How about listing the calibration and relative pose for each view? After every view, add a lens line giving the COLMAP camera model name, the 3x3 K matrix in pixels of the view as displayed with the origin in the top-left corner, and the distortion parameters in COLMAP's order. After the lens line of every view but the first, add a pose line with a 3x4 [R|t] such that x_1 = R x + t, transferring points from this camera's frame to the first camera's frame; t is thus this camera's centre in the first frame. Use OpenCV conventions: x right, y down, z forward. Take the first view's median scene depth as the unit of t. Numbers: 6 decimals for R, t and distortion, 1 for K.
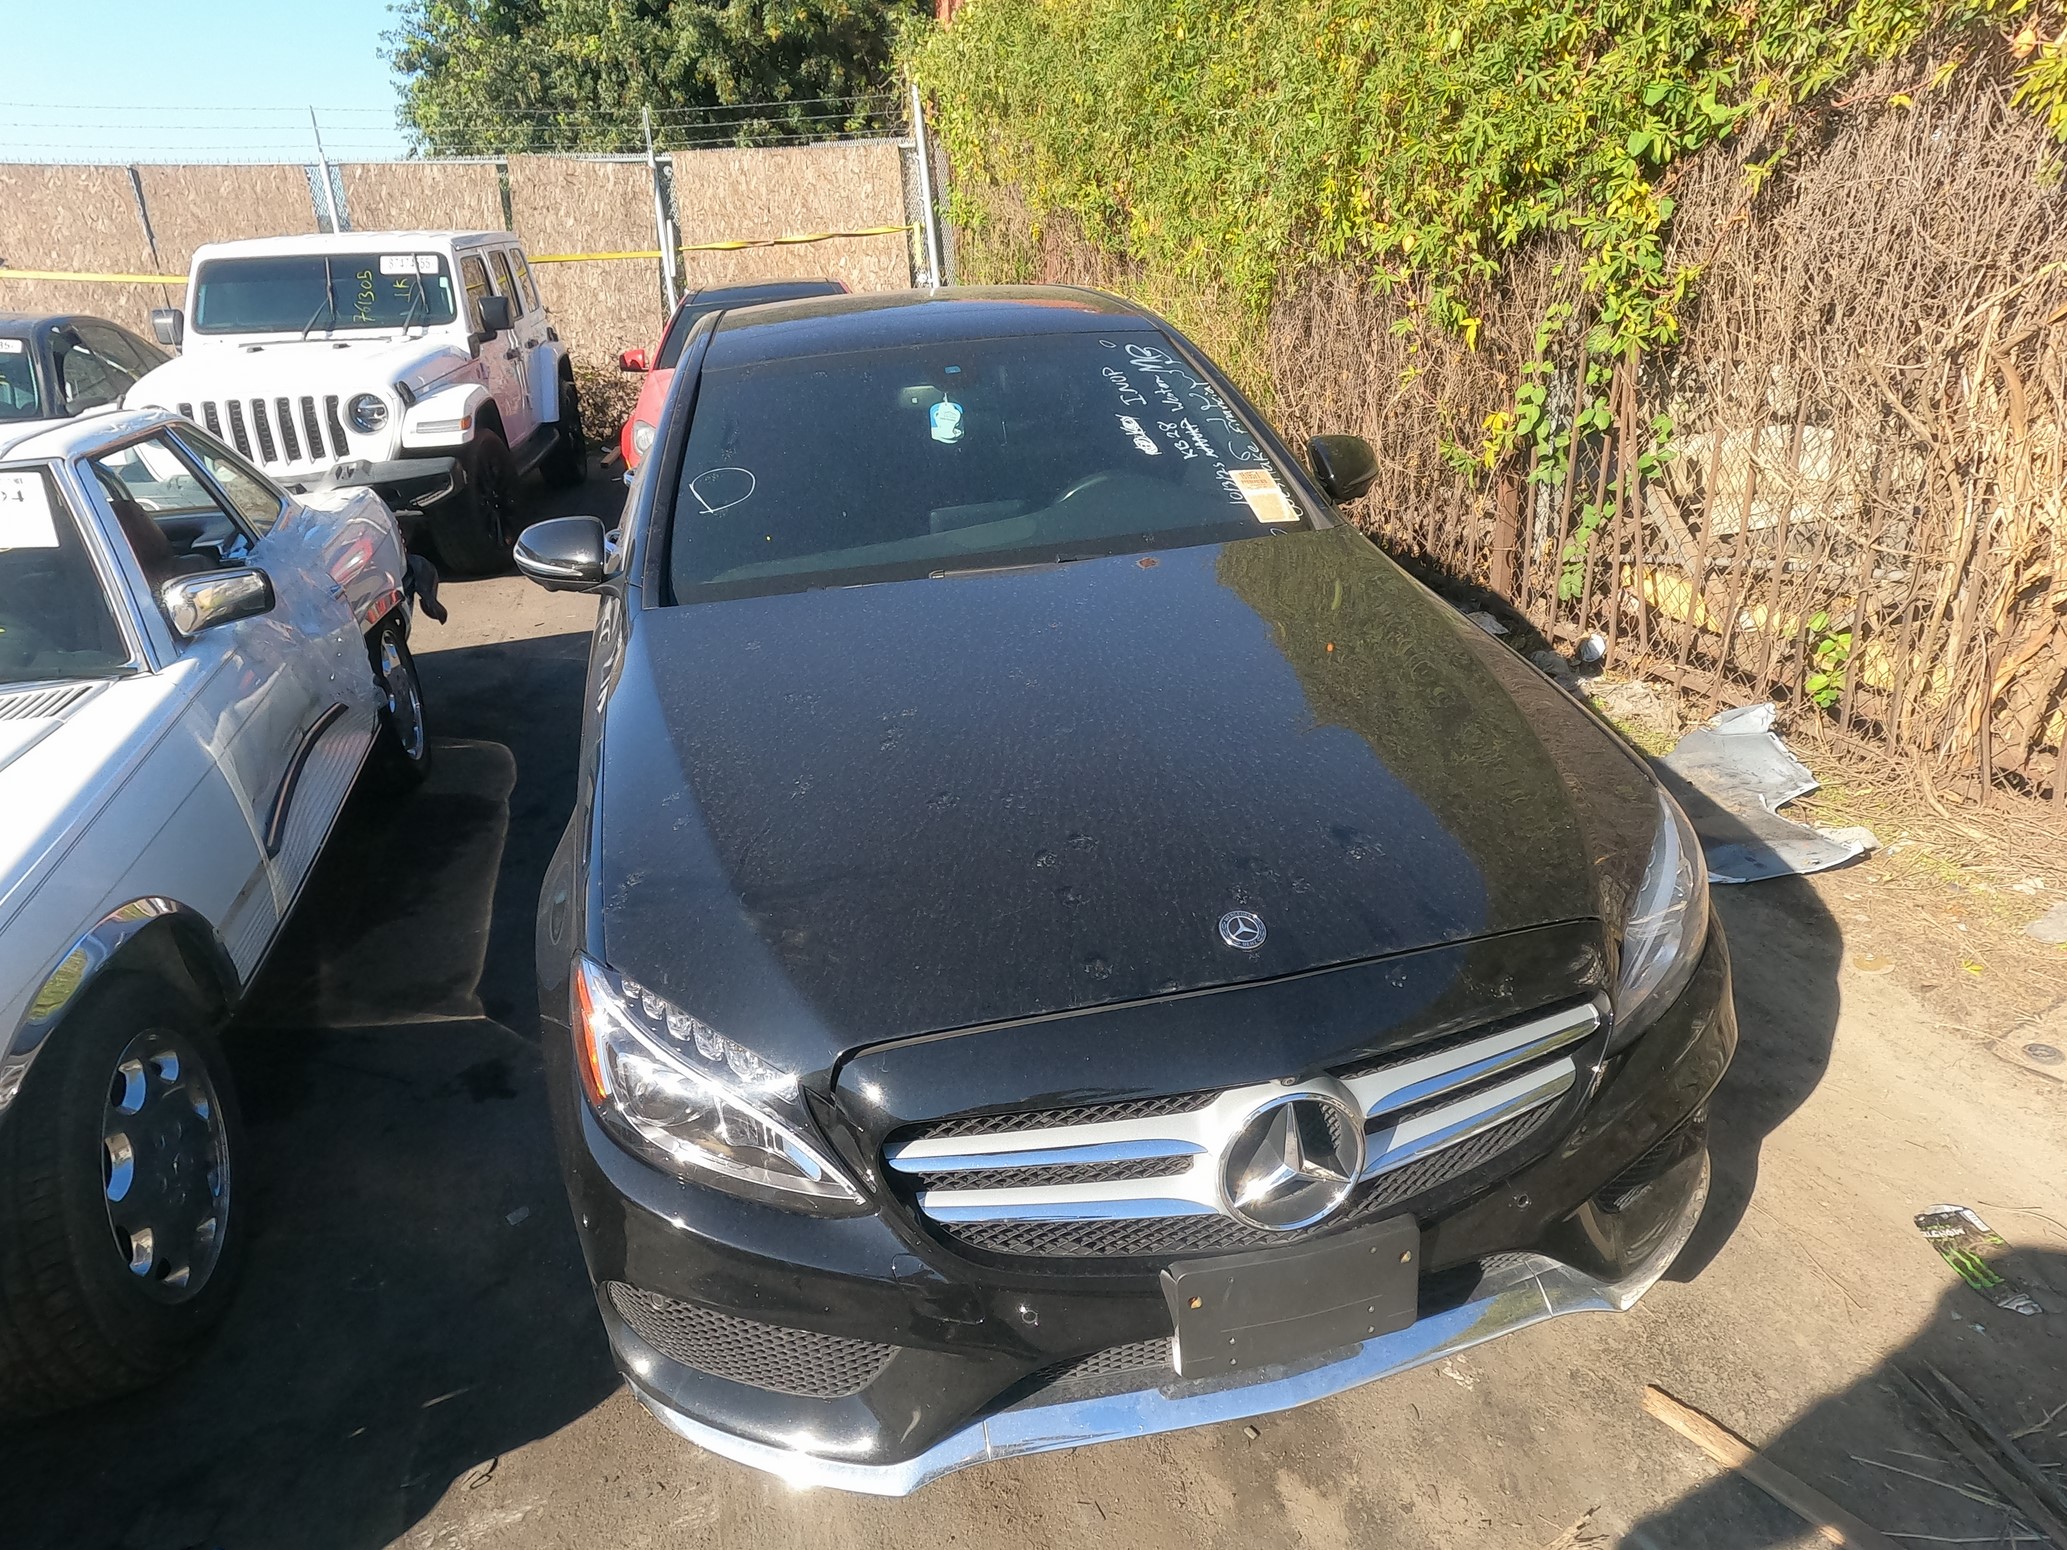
lens RADIAL K [[1291.6, 0, 1033.5], [0, 1291.6, 775.0], [0, 0, 1]] dist [-0.004857, 0.003407]
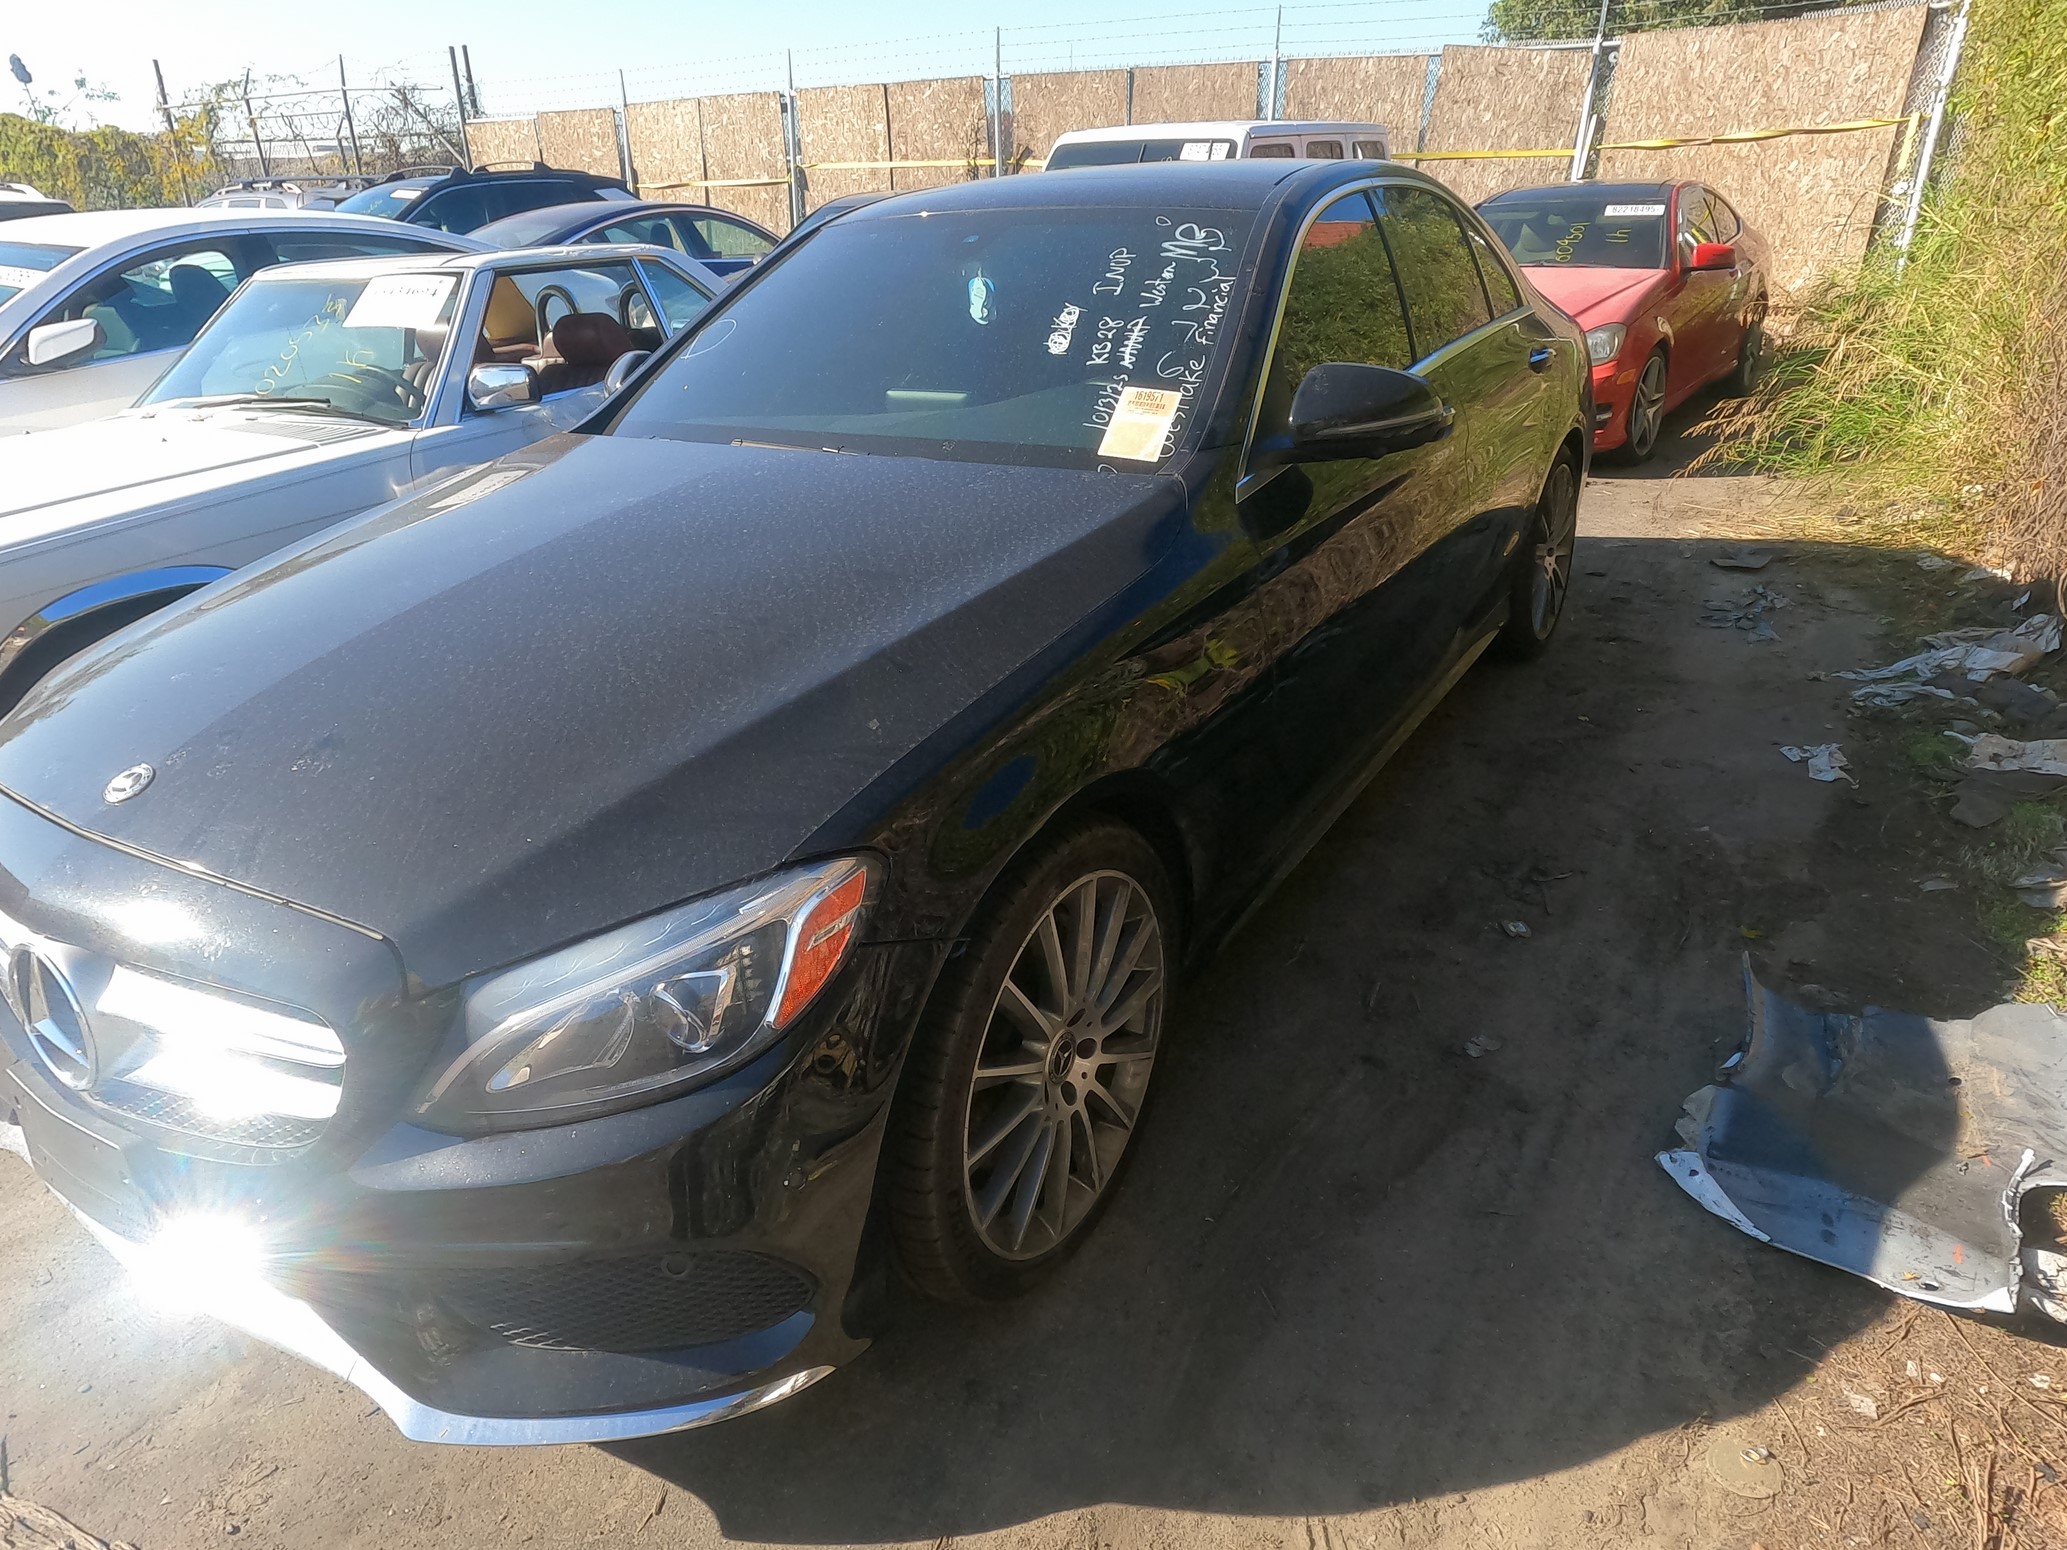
lens RADIAL K [[1306.2, 0, 1033.5], [0, 1306.2, 775.0], [0, 0, 1]] dist [-0.026396, 0.031692]
pose [[0.695866, 0.319312, -0.643281, 0.330787], [-0.285248, 0.944924, 0.160477, -0.056175], [0.659093, 0.071824, 0.748623, 0.190415]]
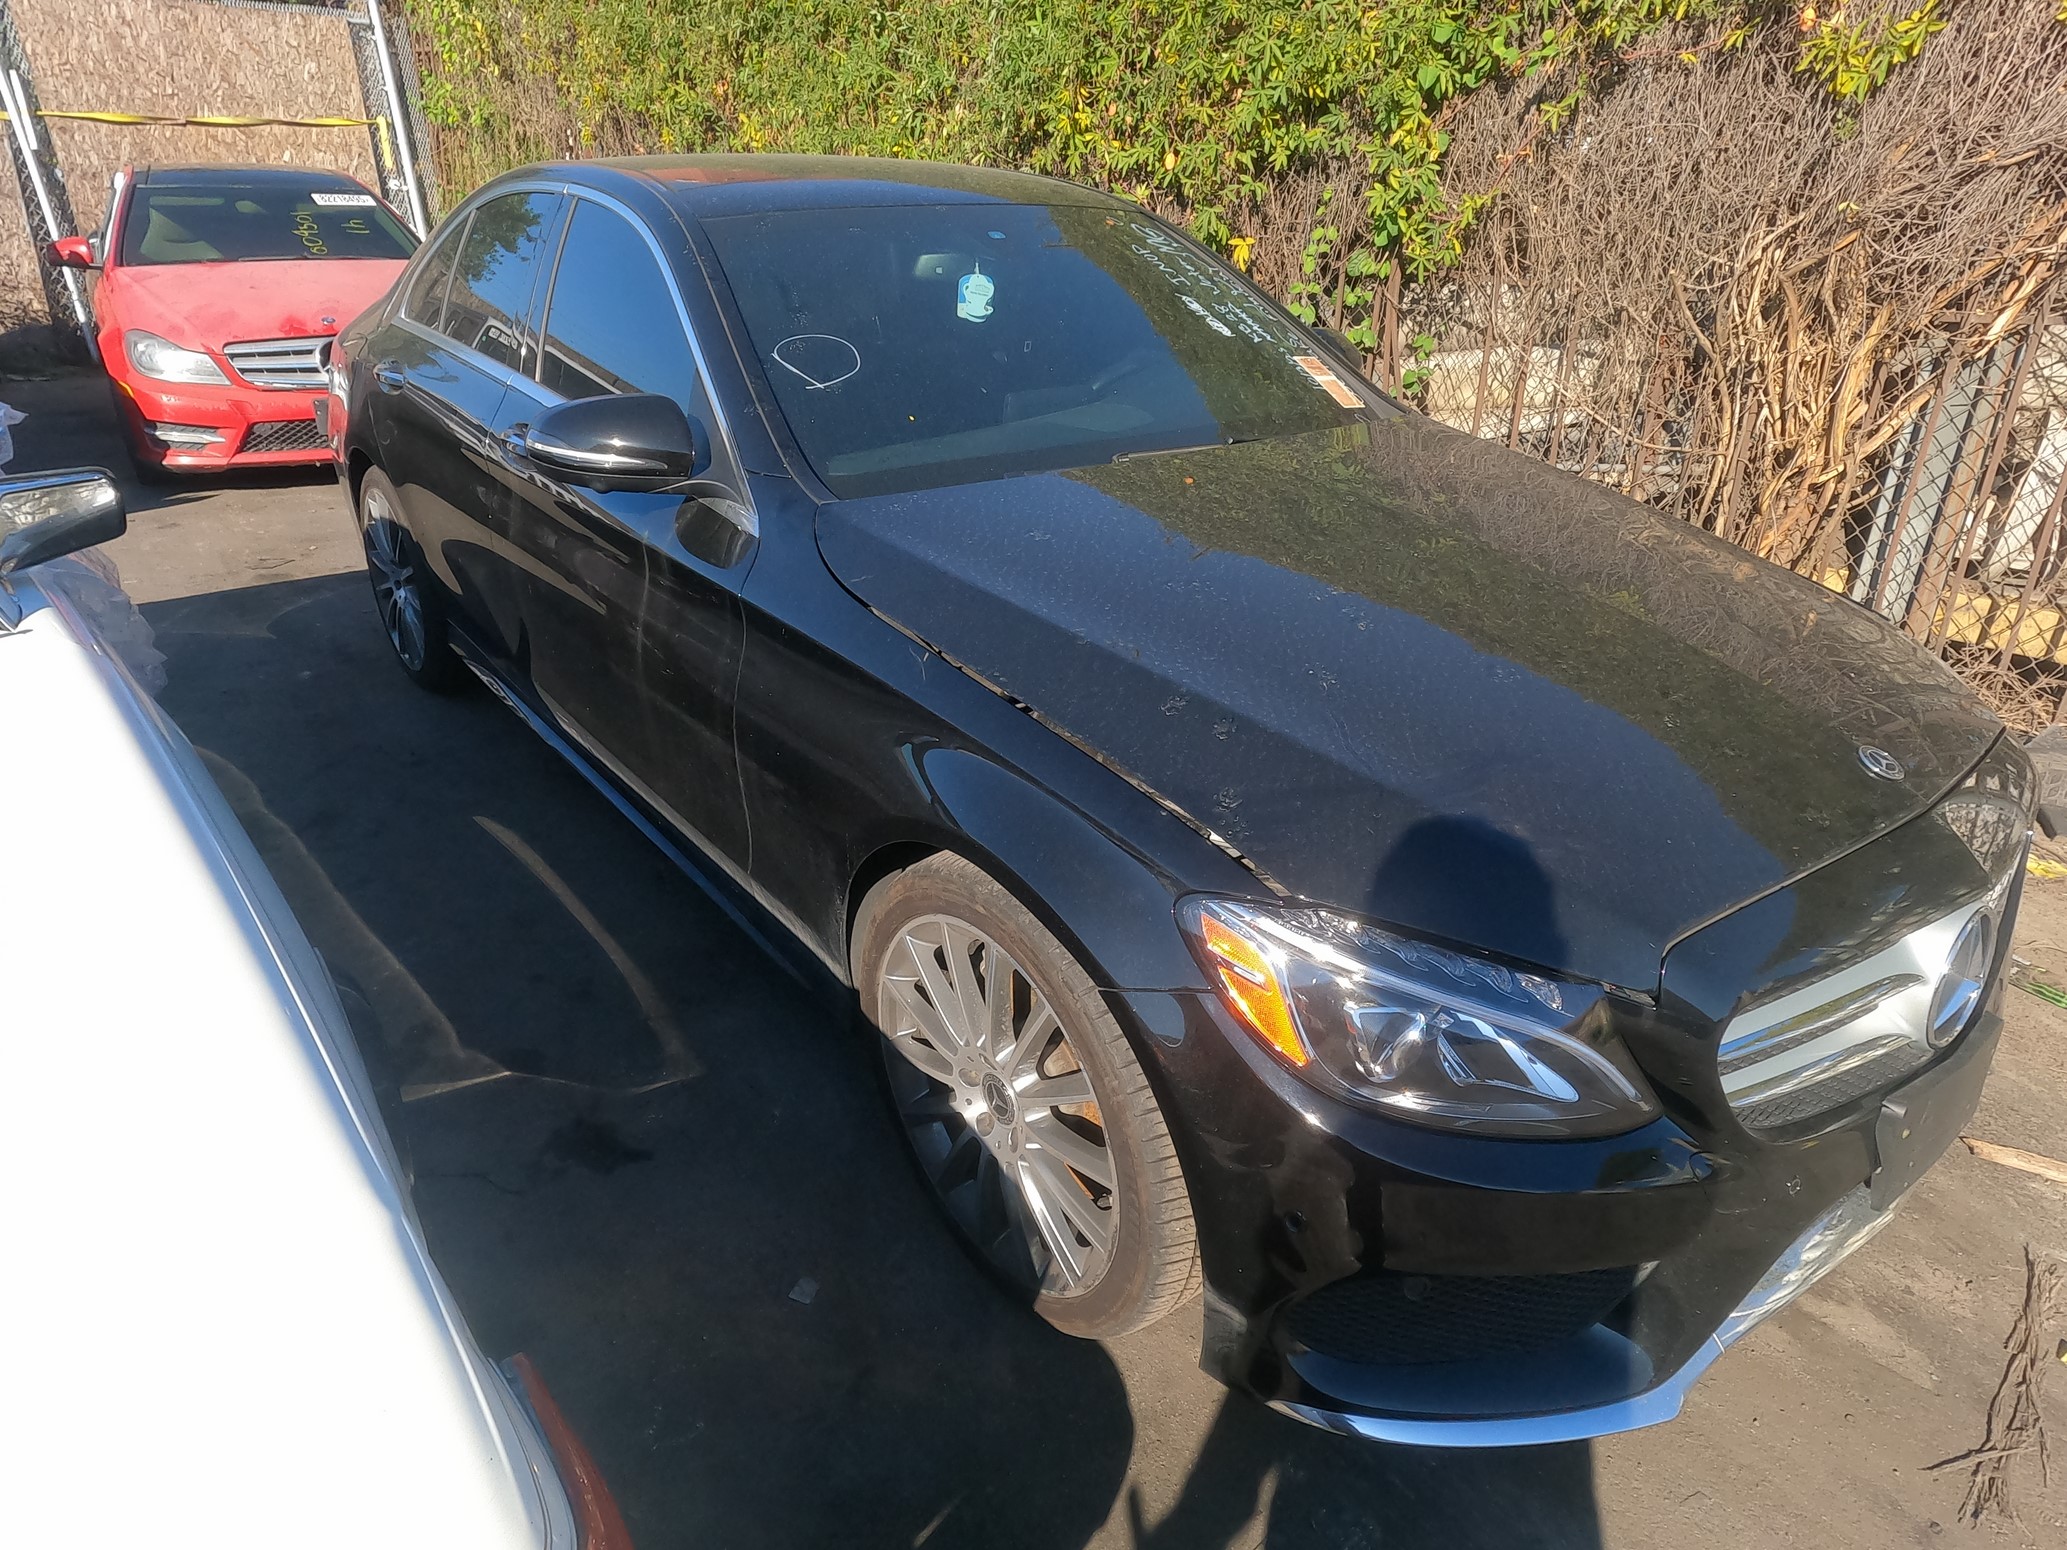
lens RADIAL K [[1305.2, 0, 1033.5], [0, 1305.2, 775.0], [0, 0, 1]] dist [-0.047656, 0.057207]
pose [[0.900542, -0.113160, 0.419784, -0.216353], [0.101103, 0.993571, 0.050941, 0.002628], [-0.422849, -0.003433, 0.906194, 0.094722]]
